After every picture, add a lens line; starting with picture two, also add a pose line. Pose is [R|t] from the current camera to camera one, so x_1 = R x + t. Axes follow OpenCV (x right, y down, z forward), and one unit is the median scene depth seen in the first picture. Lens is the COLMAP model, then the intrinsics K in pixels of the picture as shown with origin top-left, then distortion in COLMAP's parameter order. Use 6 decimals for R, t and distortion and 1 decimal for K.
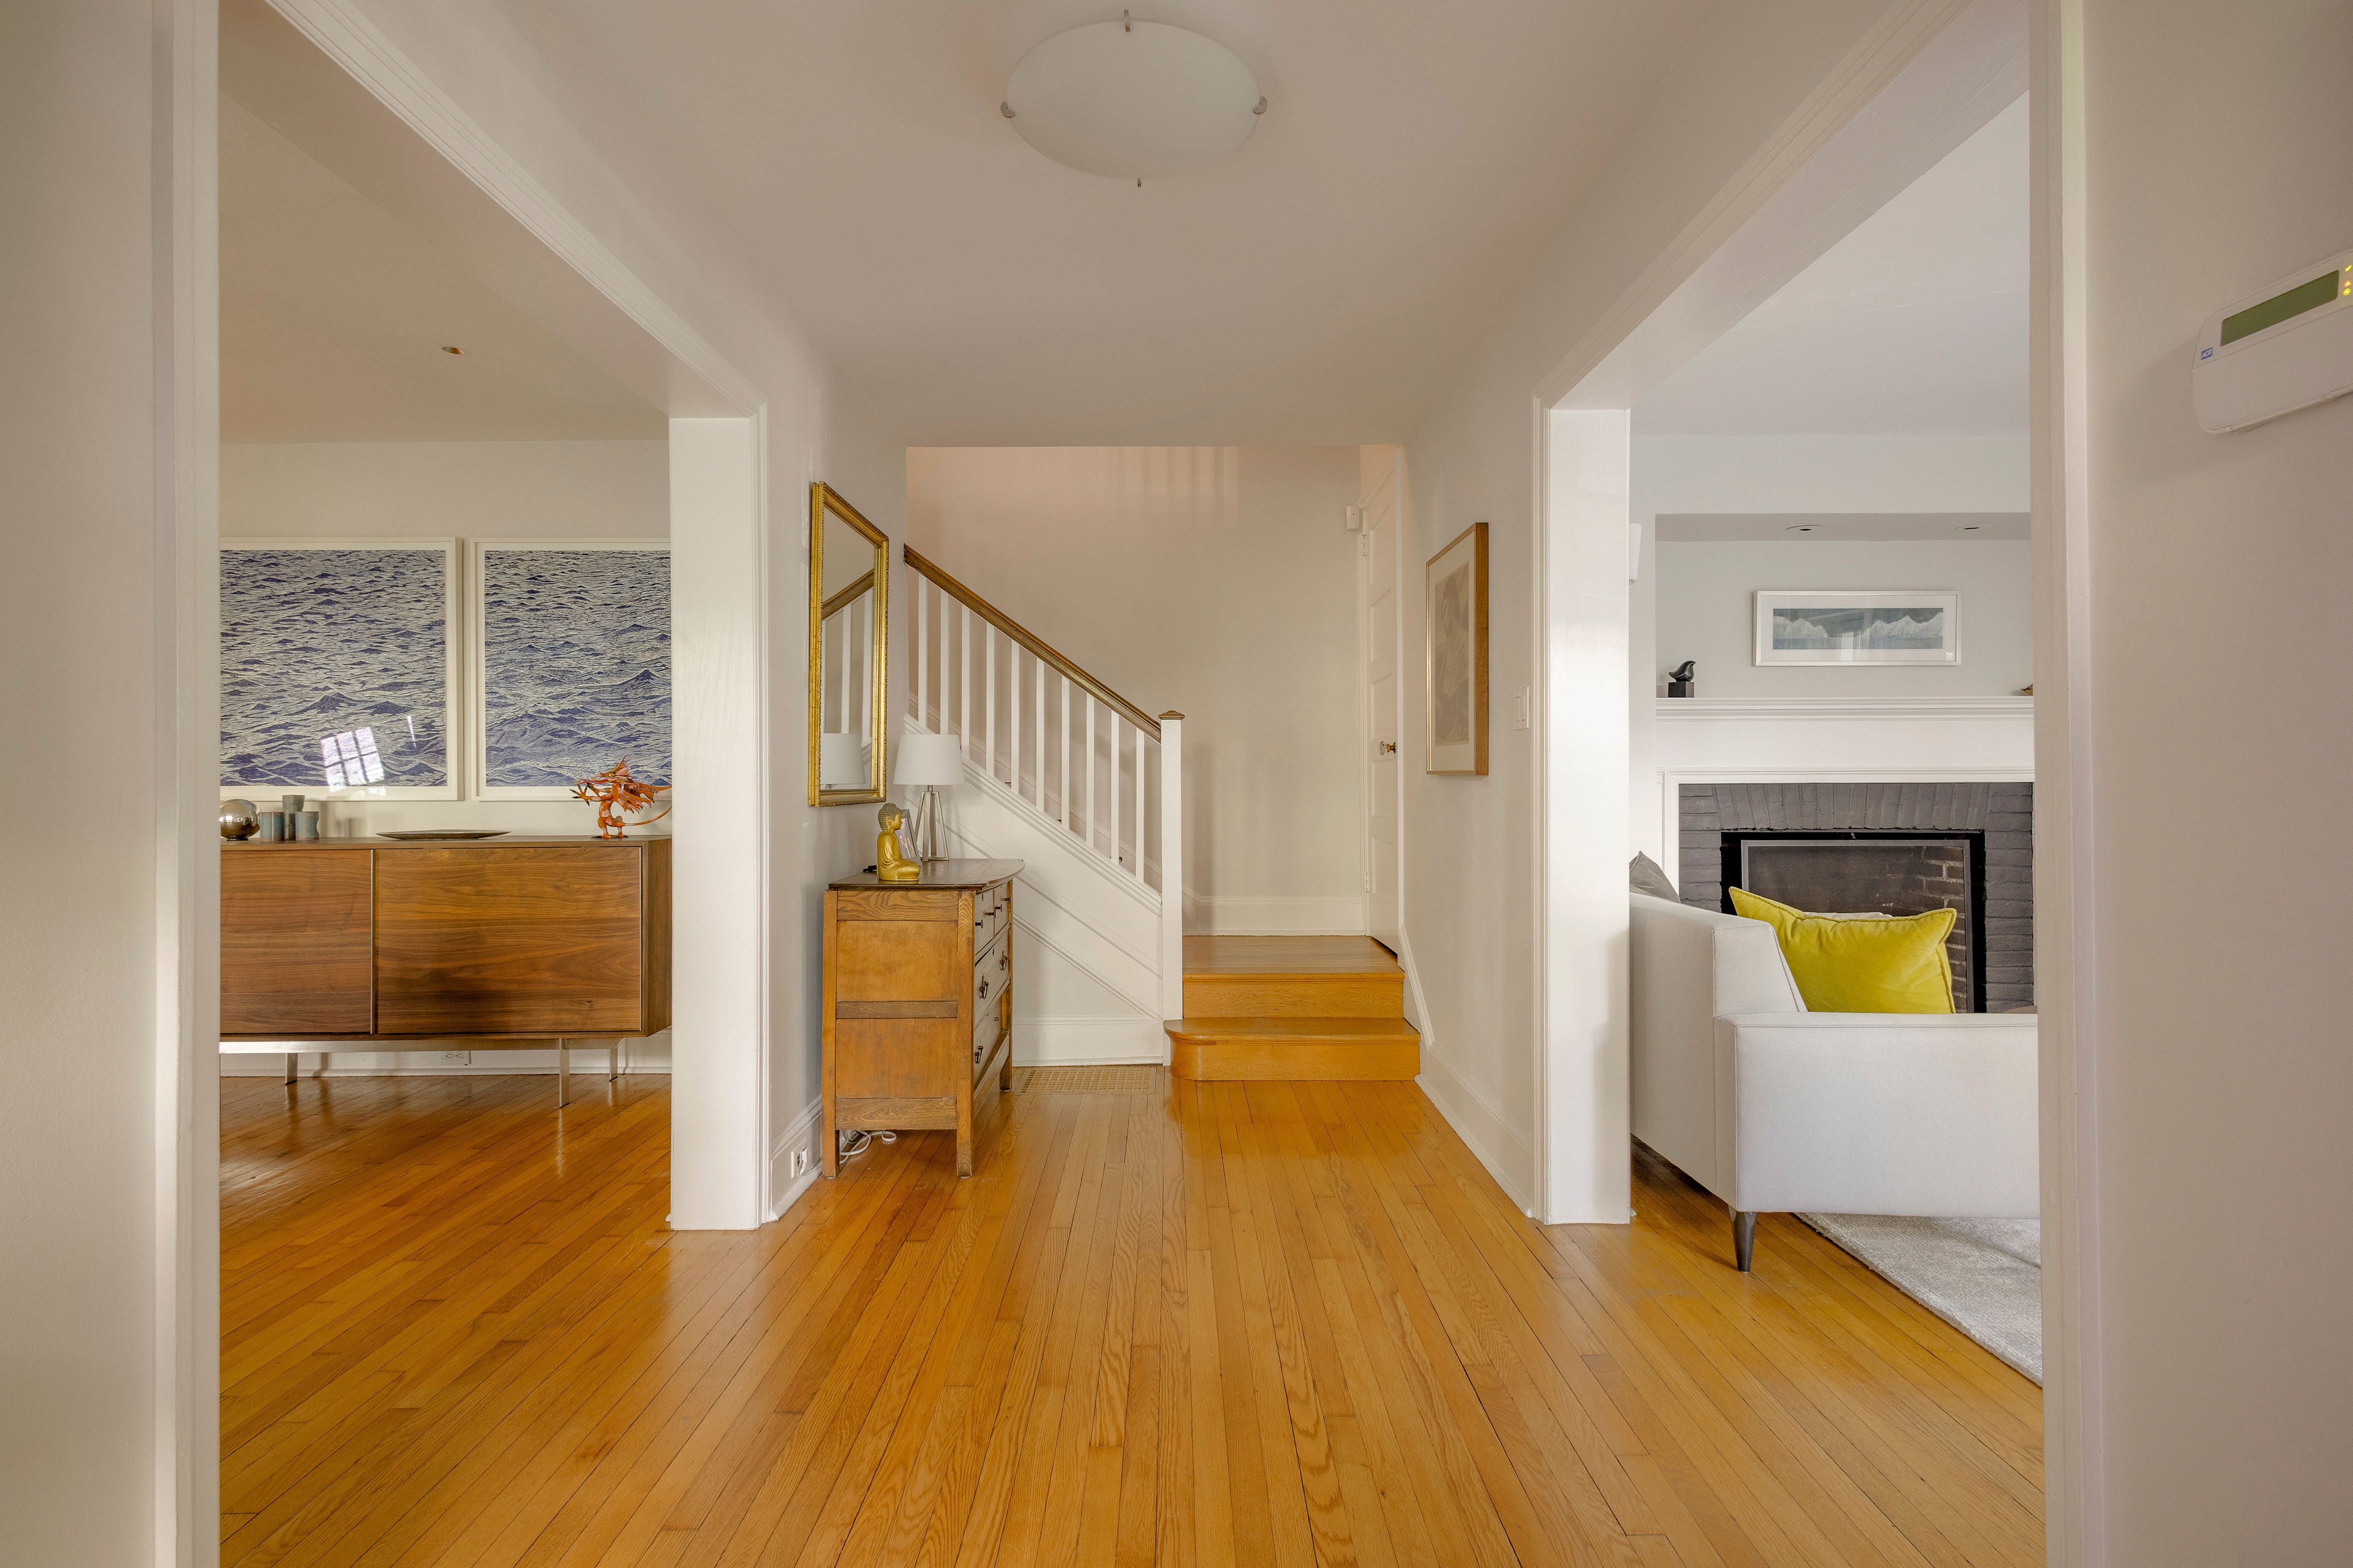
lens RADIAL K [[1114.1, 0, 1169.3], [0, 1114.1, 773.3], [0, 0, 1]] dist [0.011028, -0.000732]
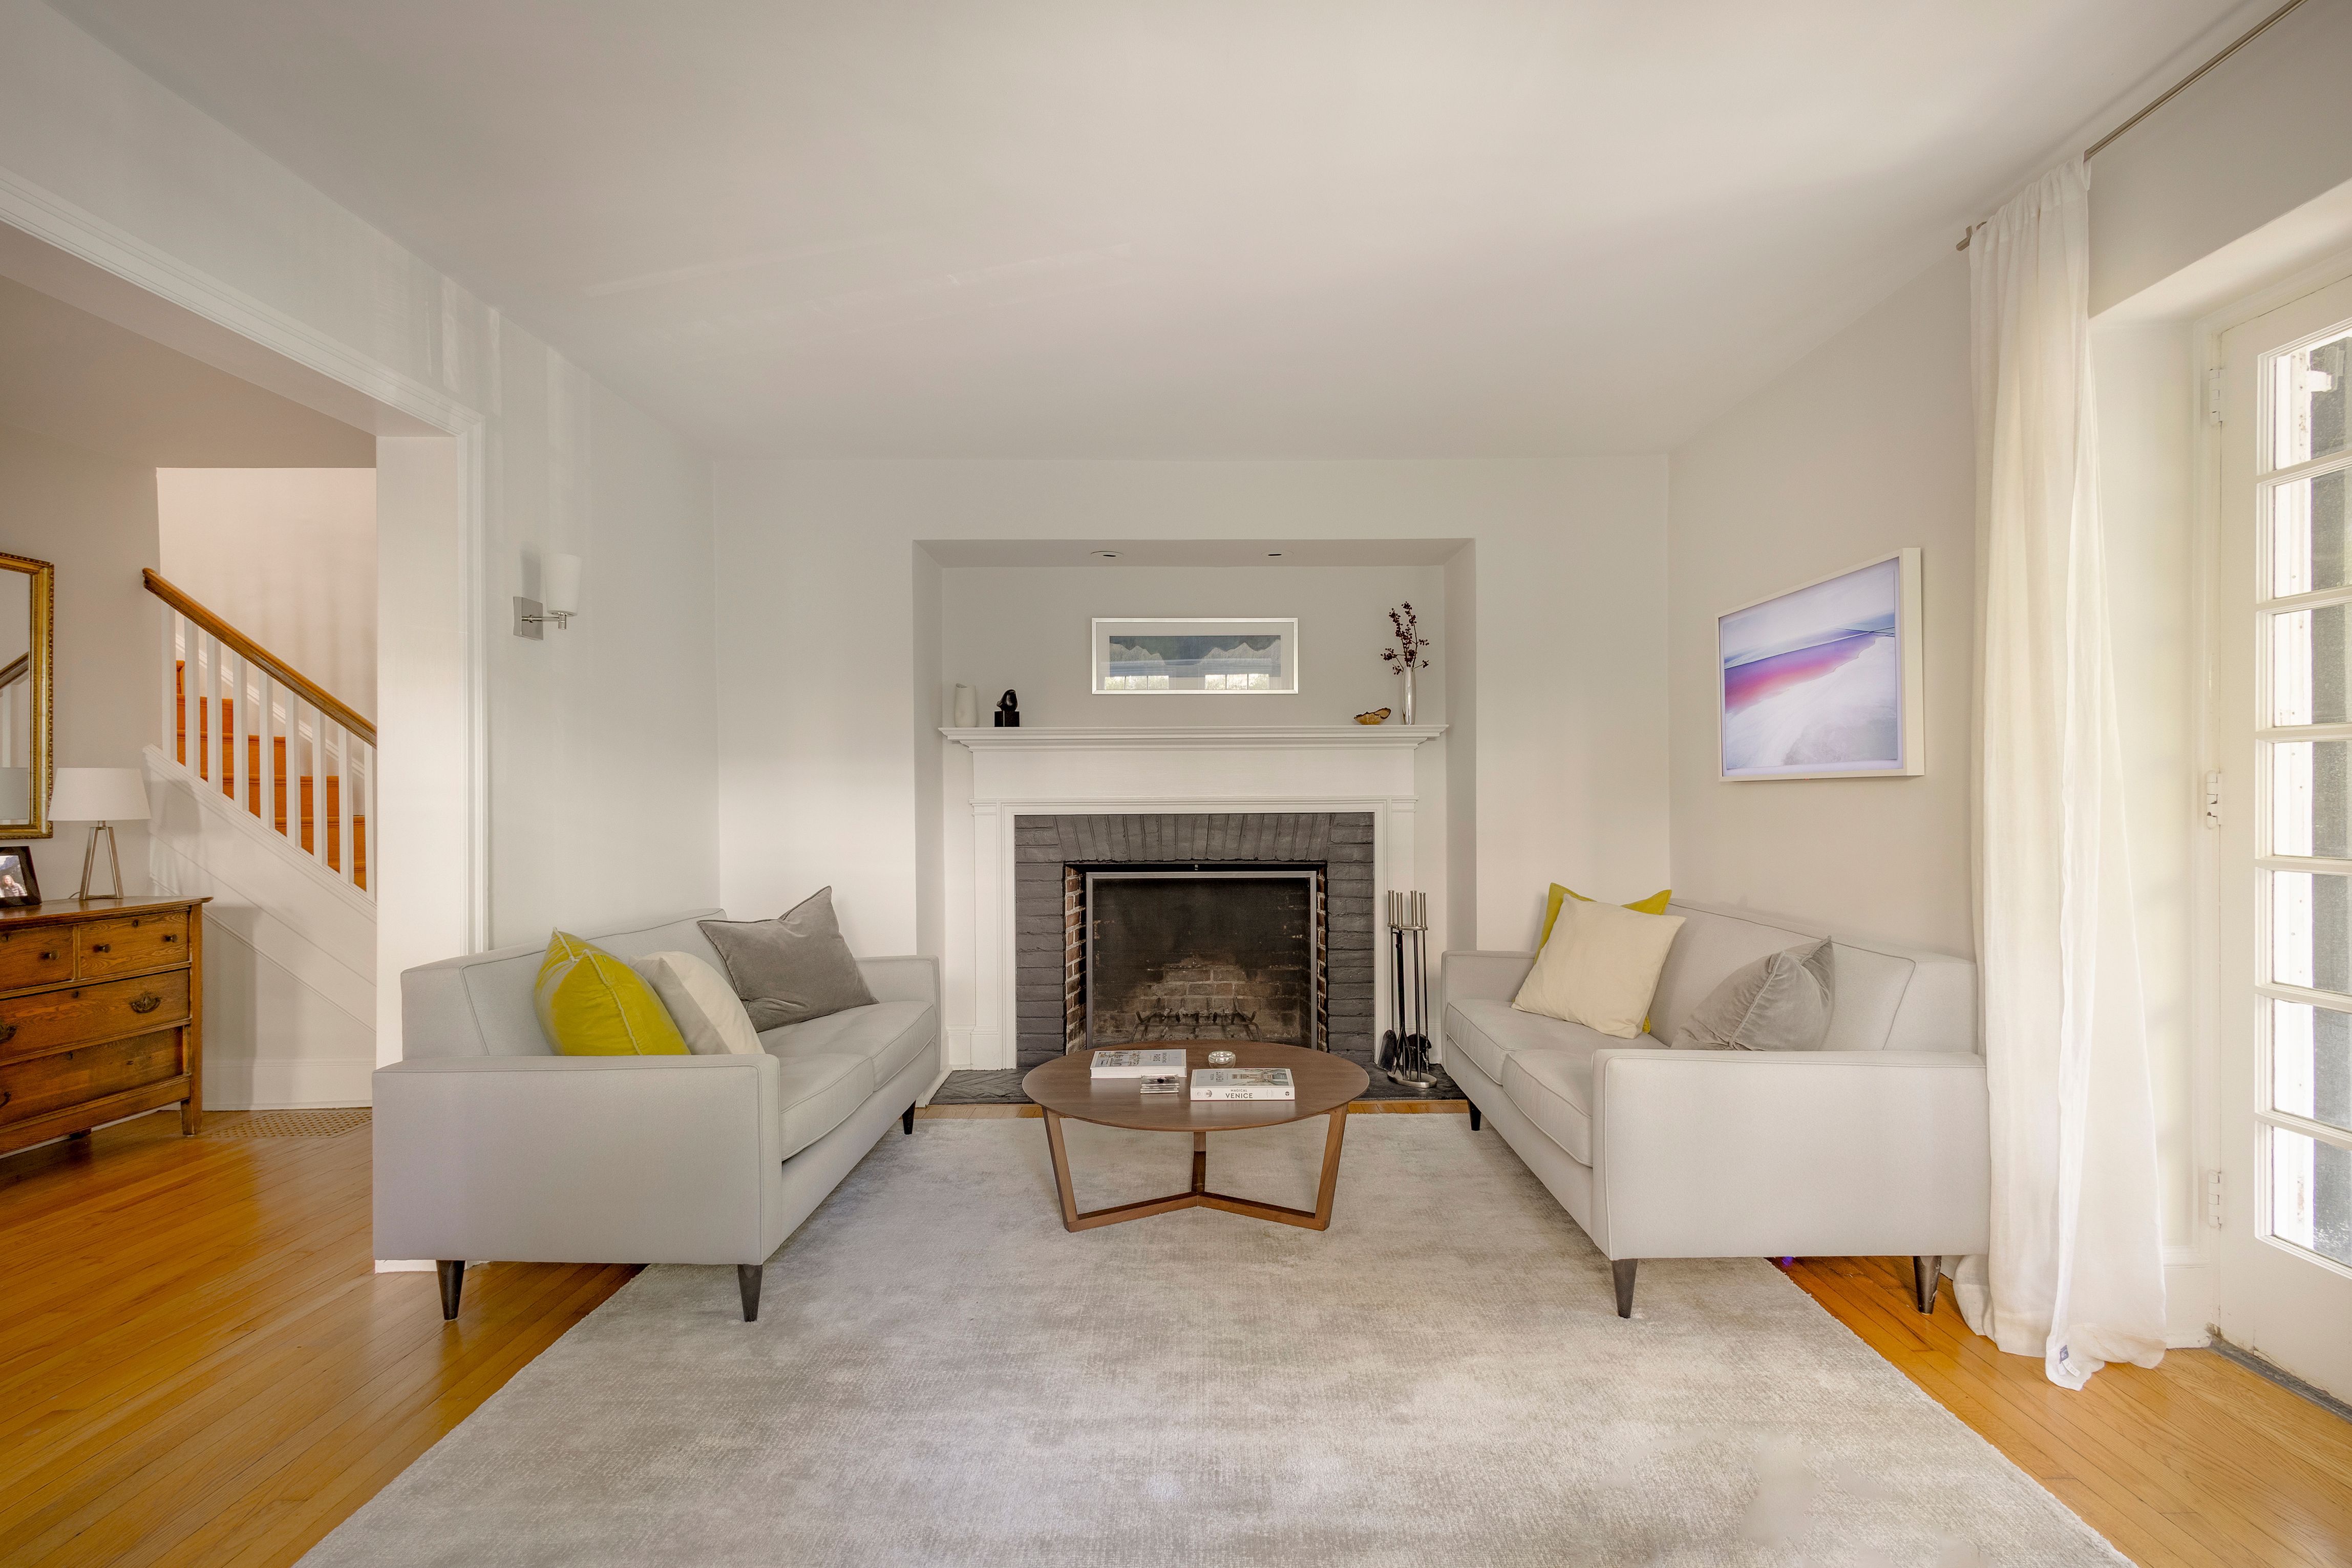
lens RADIAL K [[1135.6, 0, 1196.1], [0, 1135.6, 805.0], [0, 0, 1]] dist [0.003665, 0.000259]
pose [[0.999978, -0.001723, 0.006440, 0.689807], [0.001669, 0.999963, 0.008404, -0.008420], [-0.006454, -0.008393, 0.999944, 0.002693]]
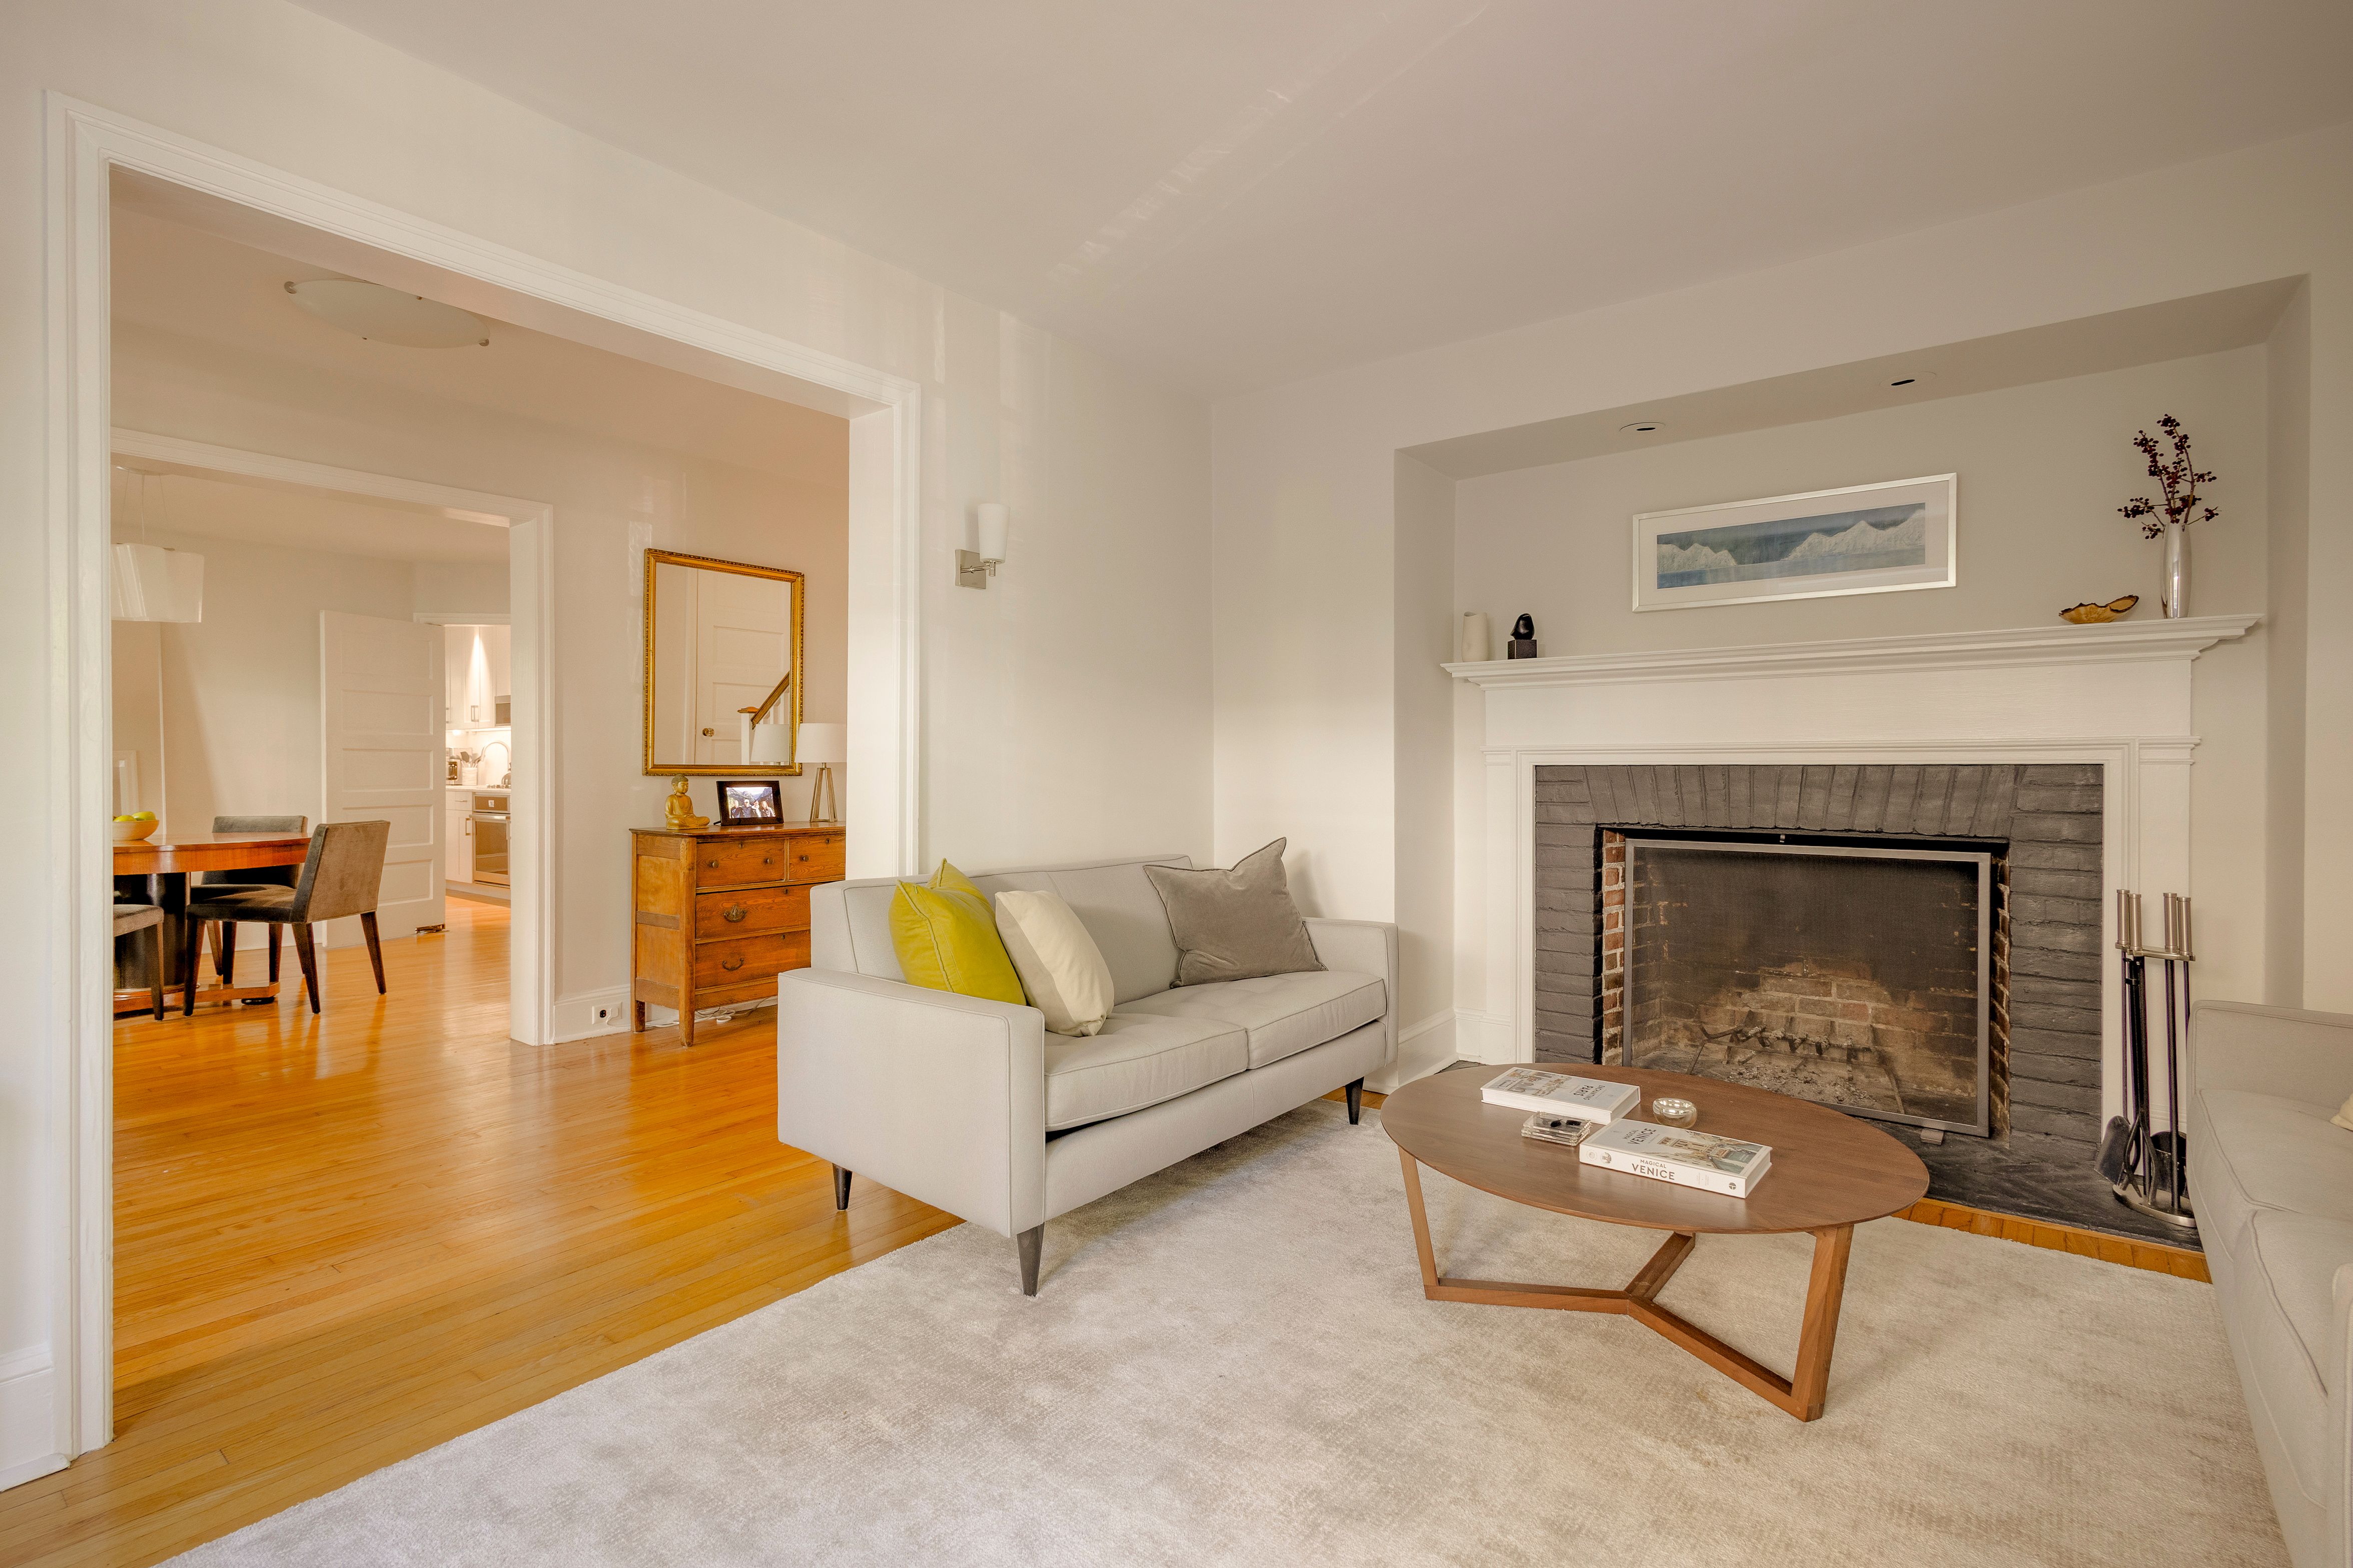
lens RADIAL K [[1114.1, 0, 1169.3], [0, 1114.1, 773.3], [0, 0, 1]] dist [0.011028, -0.000732]
pose [[0.785760, 0.008016, -0.618479, 0.850321], [-0.002861, 0.999952, 0.009325, 0.009705], [0.618524, -0.005557, 0.785746, 0.222672]]
